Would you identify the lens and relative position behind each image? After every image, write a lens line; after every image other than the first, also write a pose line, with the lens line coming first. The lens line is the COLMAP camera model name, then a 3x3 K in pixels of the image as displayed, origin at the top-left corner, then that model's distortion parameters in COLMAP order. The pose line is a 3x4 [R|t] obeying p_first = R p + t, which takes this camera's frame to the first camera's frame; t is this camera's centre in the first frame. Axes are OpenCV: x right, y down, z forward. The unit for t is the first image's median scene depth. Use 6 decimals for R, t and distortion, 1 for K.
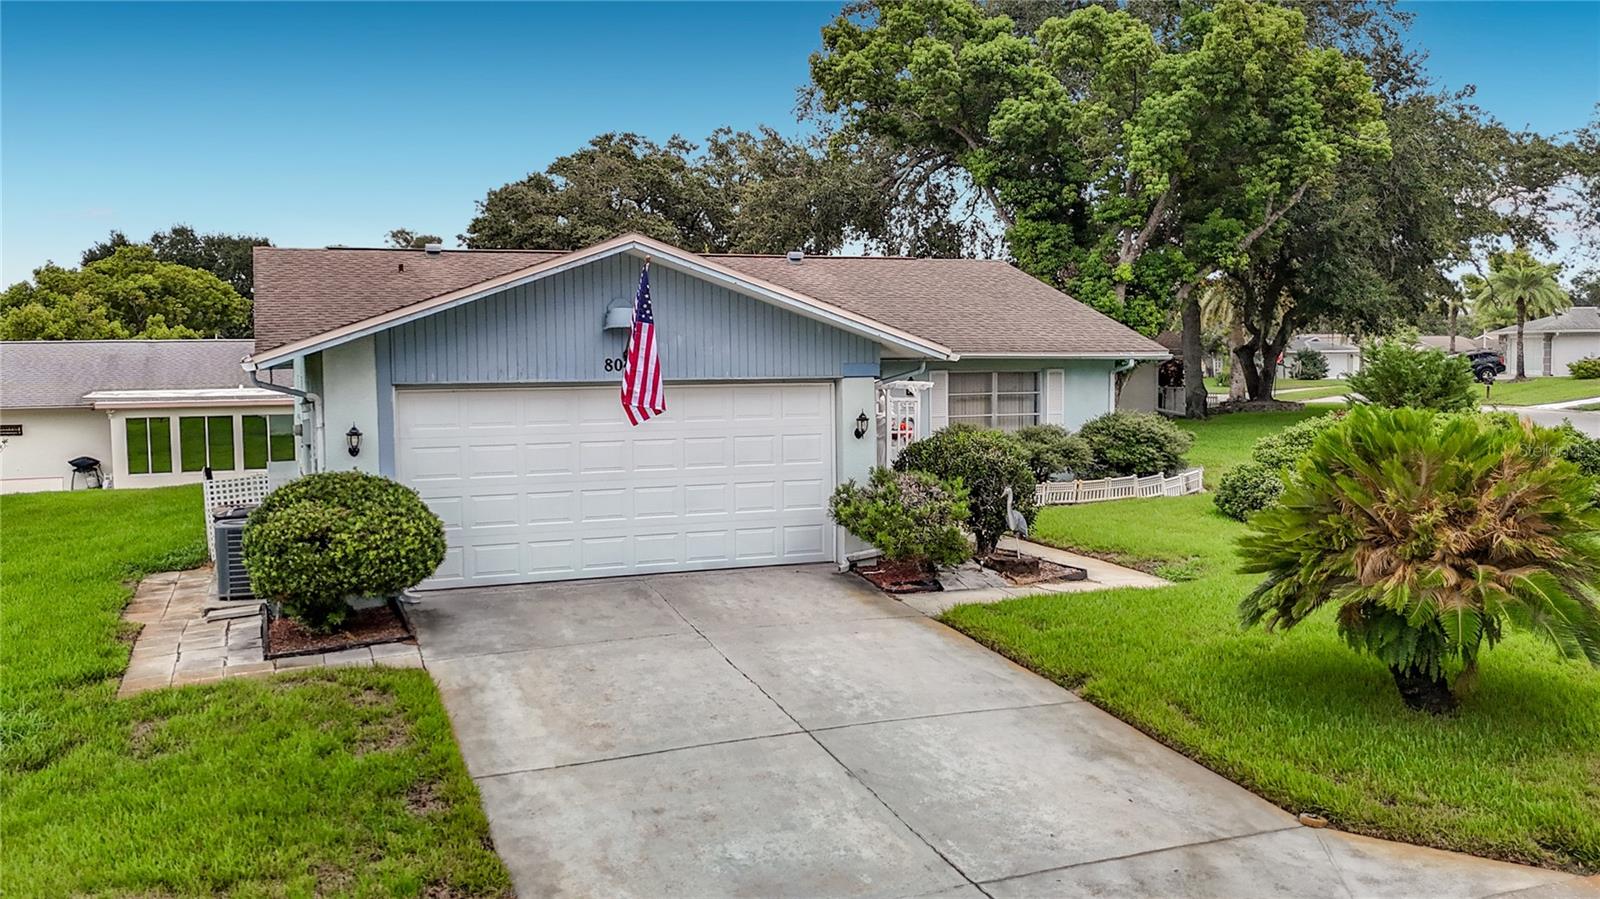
lens RADIAL K [[1375.1, 0, 775.7], [0, 1375.1, 453.8], [0, 0, 1]] dist [0.037980, -0.010726]
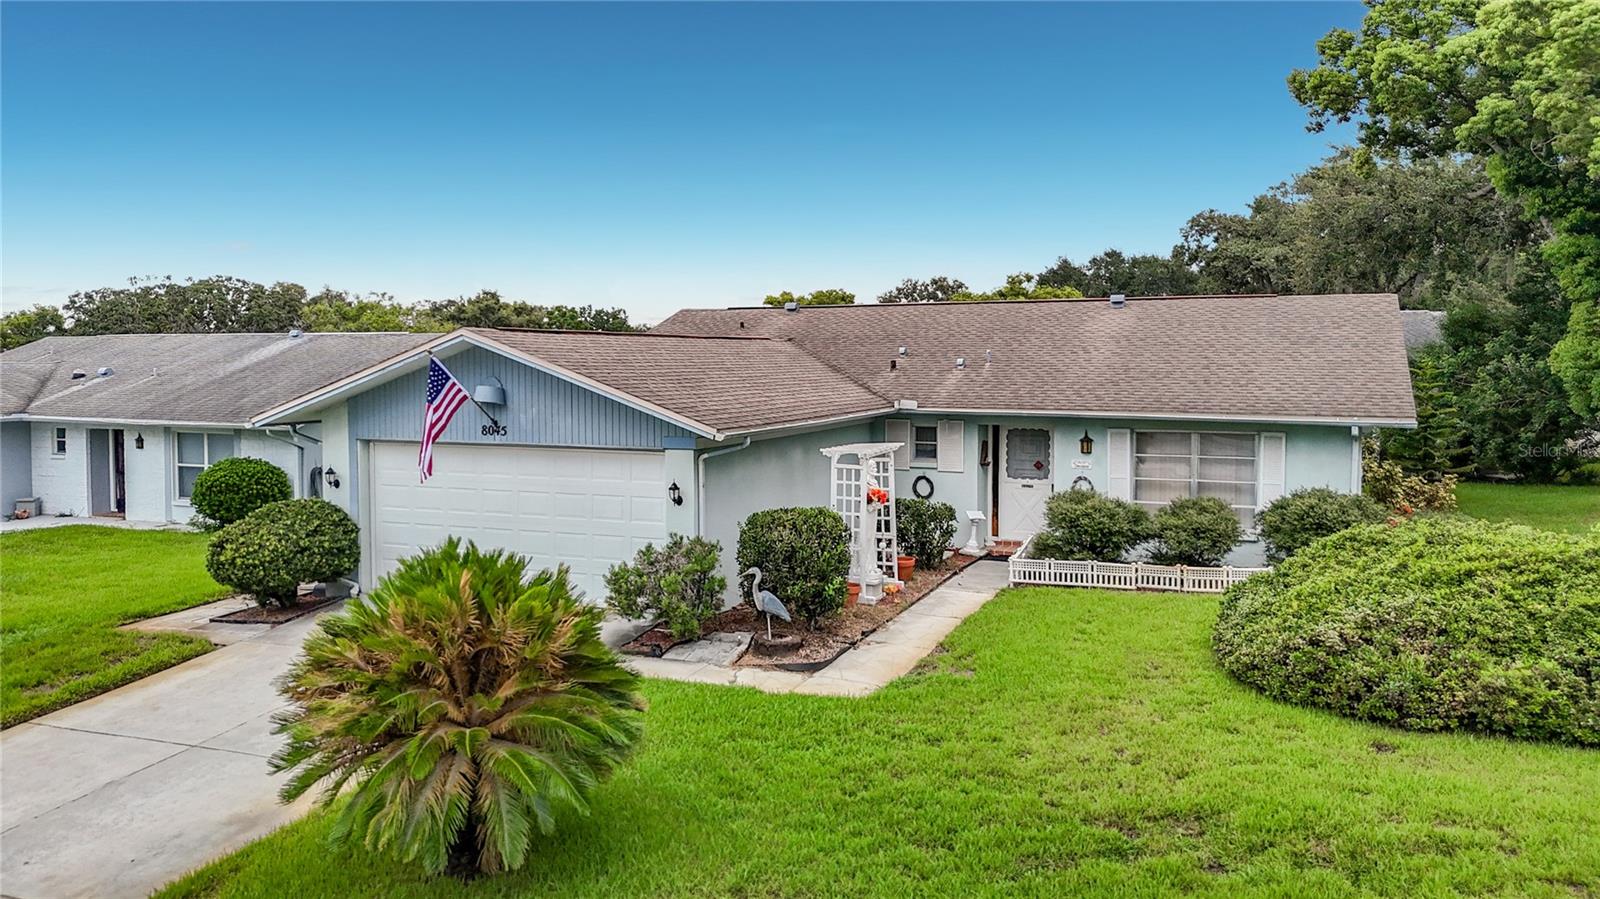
lens RADIAL K [[1193.2, 0, 800.0], [0, 1193.2, 449.5], [0, 0, 1]] dist [0.092098, -0.127146]
pose [[0.730737, 0.062547, -0.679787, 1.073606], [-0.053608, 0.997976, 0.034197, -0.128413], [0.680550, 0.011453, 0.732612, 0.504008]]
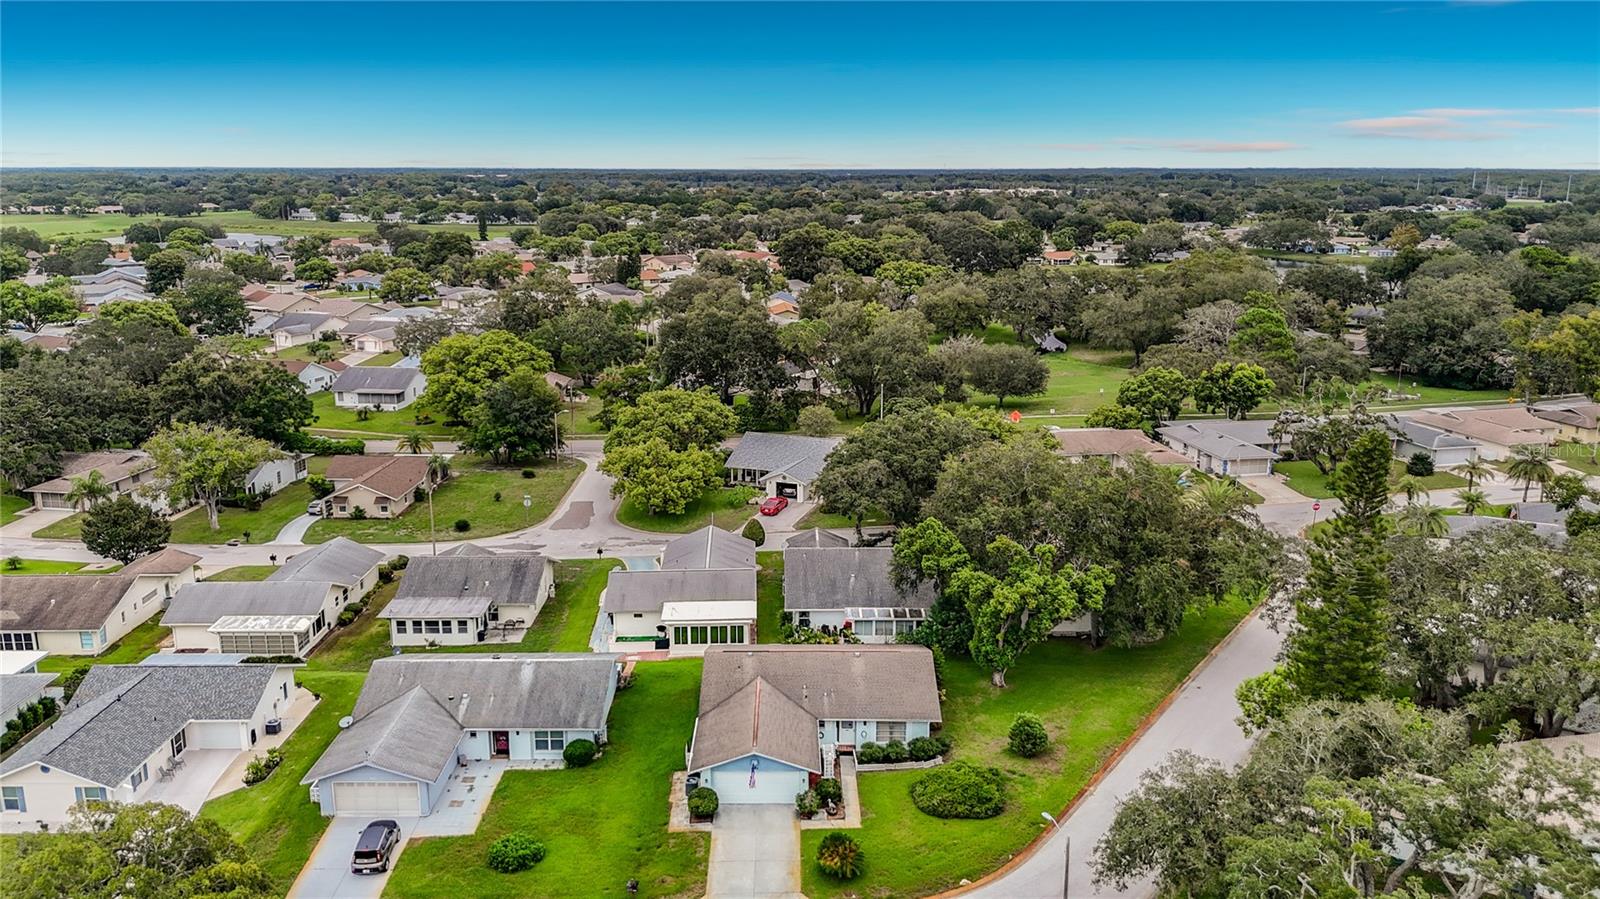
lens RADIAL K [[1211.3, 0, 800.0], [0, 1211.3, 449.5], [0, 0, 1]] dist [0.187044, -0.627335]
pose [[0.941184, 0.088672, -0.326052, 1.913490], [-0.035744, 0.985666, 0.164880, -2.662321], [0.335999, -0.143528, 0.930862, -4.079902]]
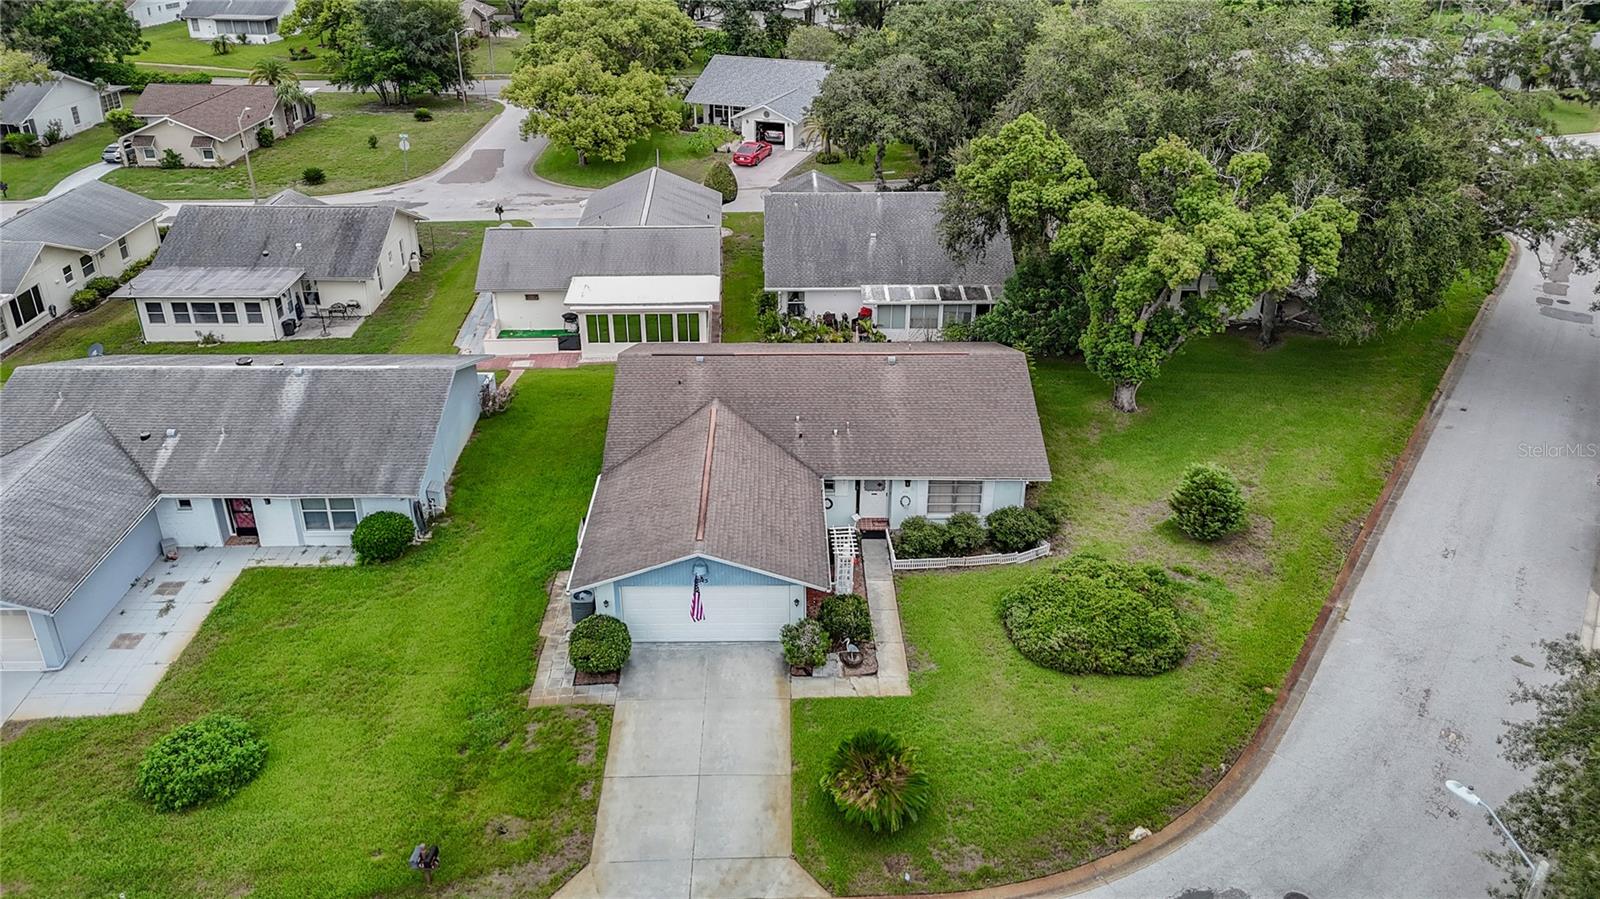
lens RADIAL K [[1193.2, 0, 800.0], [0, 1193.2, 449.5], [0, 0, 1]] dist [0.092098, -0.127146]
pose [[0.944085, 0.162970, -0.286609, 0.901219], [-0.037284, 0.916490, 0.398316, -1.597478], [0.327588, -0.365358, 0.871321, -1.130610]]
